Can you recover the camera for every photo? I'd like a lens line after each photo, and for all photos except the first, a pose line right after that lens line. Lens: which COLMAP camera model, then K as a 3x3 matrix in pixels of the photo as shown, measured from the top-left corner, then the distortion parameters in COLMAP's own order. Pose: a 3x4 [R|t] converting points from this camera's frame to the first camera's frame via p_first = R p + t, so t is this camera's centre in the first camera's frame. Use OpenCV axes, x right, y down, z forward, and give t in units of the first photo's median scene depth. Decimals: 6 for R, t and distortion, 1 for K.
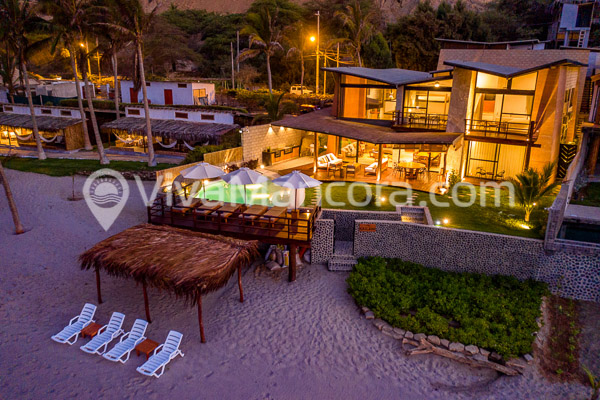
lens RADIAL K [[533.4, 0, 300.0], [0, 533.4, 225.1], [0, 0, 1]] dist [-0.018216, 0.004387]
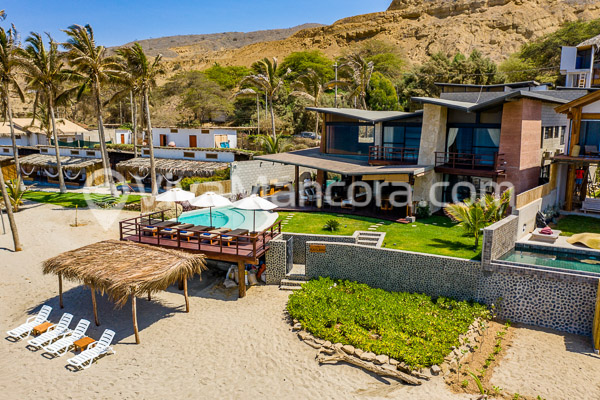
lens RADIAL K [[533.4, 0, 300.0], [0, 533.4, 225.1], [0, 0, 1]] dist [-0.018216, 0.004387]
pose [[0.992160, 0.015362, -0.124024, 0.246077], [-0.028528, 0.994053, -0.105090, 0.077598], [0.121672, 0.107805, 0.986699, -0.043422]]
